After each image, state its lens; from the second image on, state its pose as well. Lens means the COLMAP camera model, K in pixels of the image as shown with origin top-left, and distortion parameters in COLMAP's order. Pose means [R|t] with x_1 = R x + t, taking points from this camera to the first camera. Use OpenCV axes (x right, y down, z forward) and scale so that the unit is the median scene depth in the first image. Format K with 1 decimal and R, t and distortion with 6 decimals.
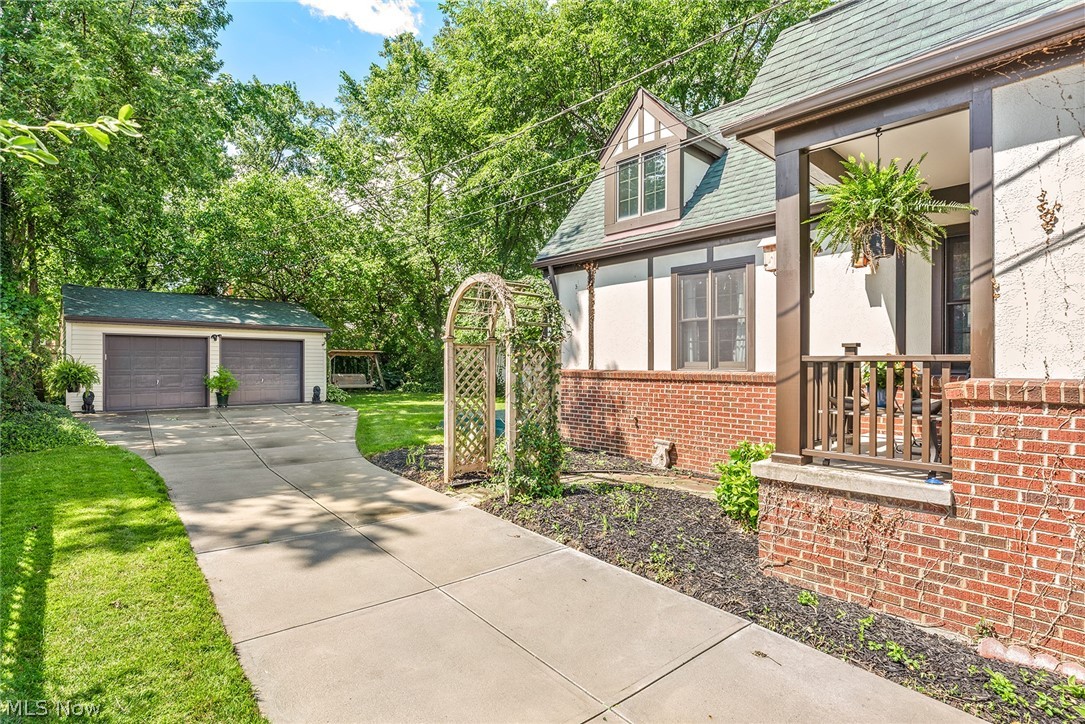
lens RADIAL K [[547.4, 0, 544.3], [0, 547.4, 365.9], [0, 0, 1]] dist [0.000941, 0.000451]
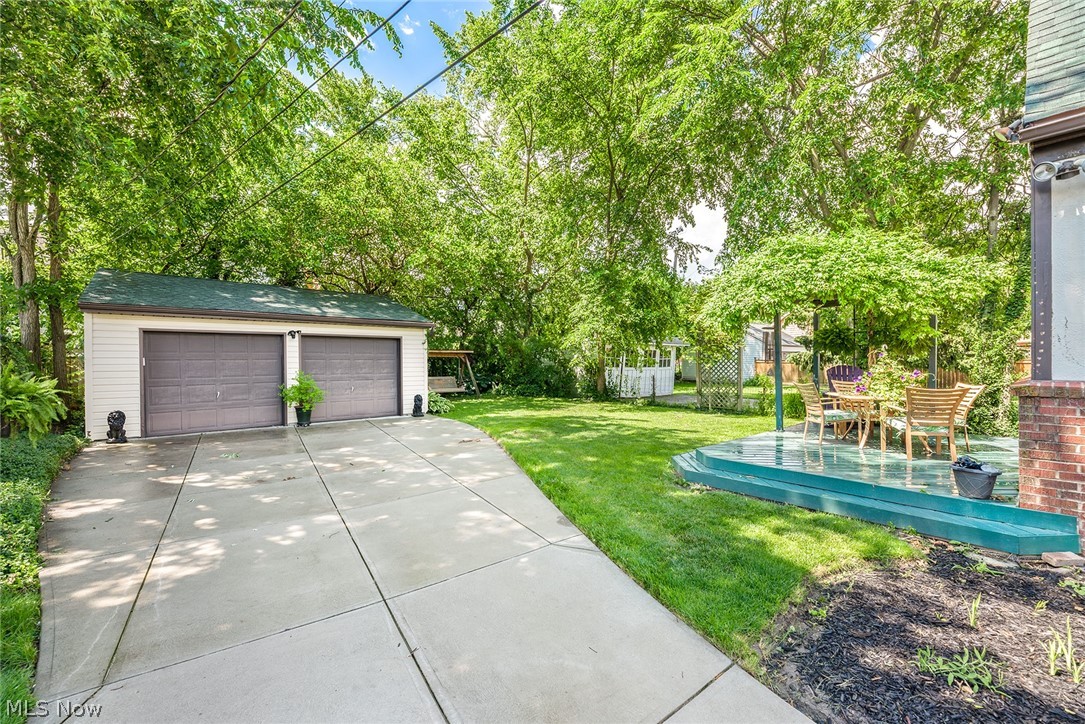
lens RADIAL K [[439.5, 0, 540.3], [0, 439.5, 366.2], [0, 0, 1]] dist [0.001592, 0.000243]
pose [[0.999585, -0.008611, -0.027476, -0.236965], [0.008803, 0.999937, 0.006897, -0.008633], [0.027415, -0.007136, 0.999599, 0.390811]]
